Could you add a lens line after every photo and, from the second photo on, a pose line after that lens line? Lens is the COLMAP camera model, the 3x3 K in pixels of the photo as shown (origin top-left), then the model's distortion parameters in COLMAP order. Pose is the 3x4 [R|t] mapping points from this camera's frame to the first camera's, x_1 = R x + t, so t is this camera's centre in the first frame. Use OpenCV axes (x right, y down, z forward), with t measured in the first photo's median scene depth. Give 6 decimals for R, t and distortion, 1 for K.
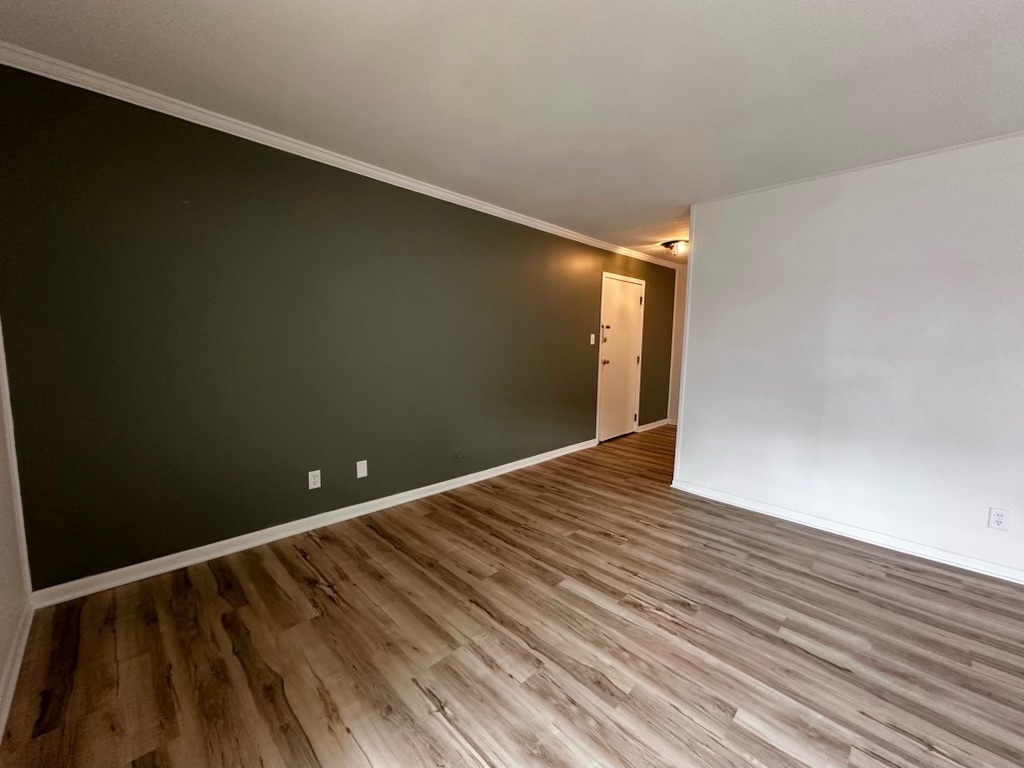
lens RADIAL K [[407.8, 0, 511.2], [0, 407.8, 382.7], [0, 0, 1]] dist [-0.001562, 0.000538]
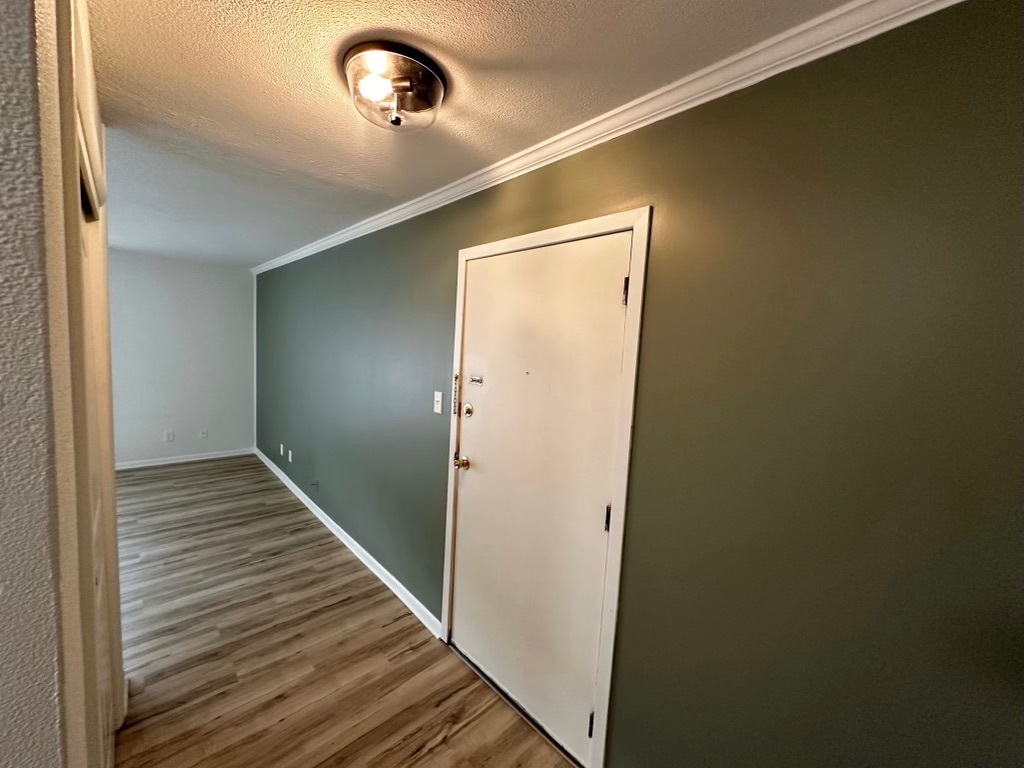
lens RADIAL K [[407.8, 0, 511.2], [0, 407.8, 382.7], [0, 0, 1]] dist [-0.001562, 0.000538]
pose [[-0.019704, 0.068985, -0.997423, 1.326541], [-0.160806, 0.984410, 0.071262, -0.351574], [0.986789, 0.161795, -0.008304, 2.168520]]
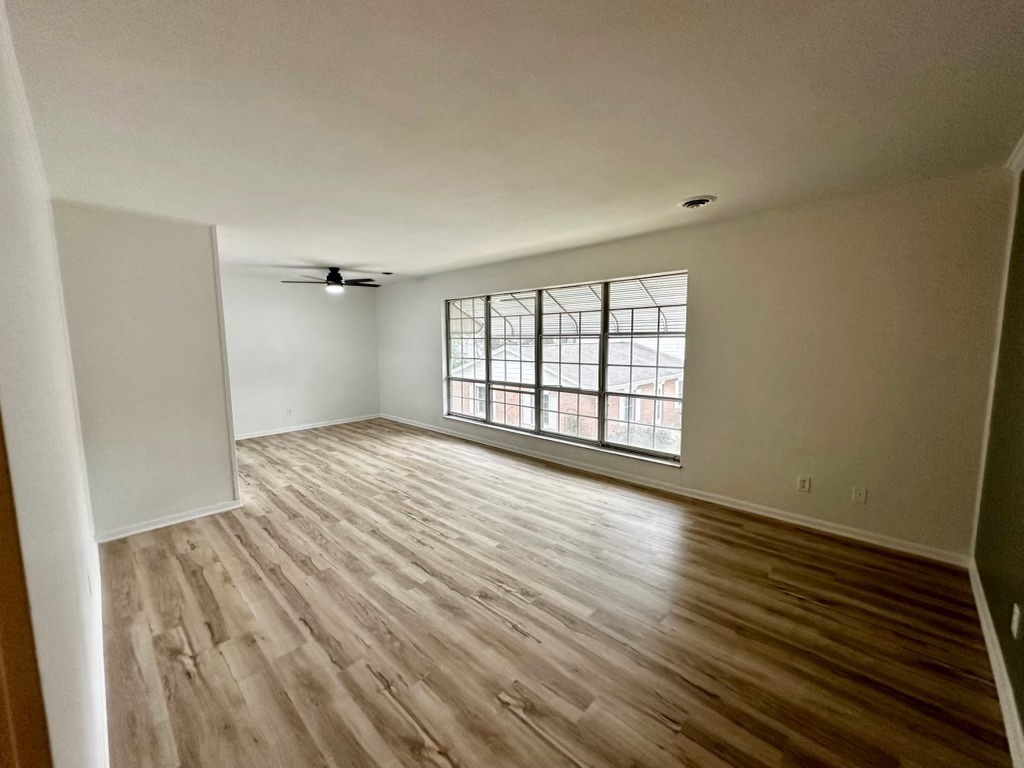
lens RADIAL K [[407.8, 0, 511.2], [0, 407.8, 382.7], [0, 0, 1]] dist [-0.001562, 0.000538]
pose [[-0.999603, -0.004677, -0.027795, 0.322143], [-0.010532, 0.976686, 0.214416, -0.256455], [0.026144, 0.214624, -0.976347, 1.693161]]
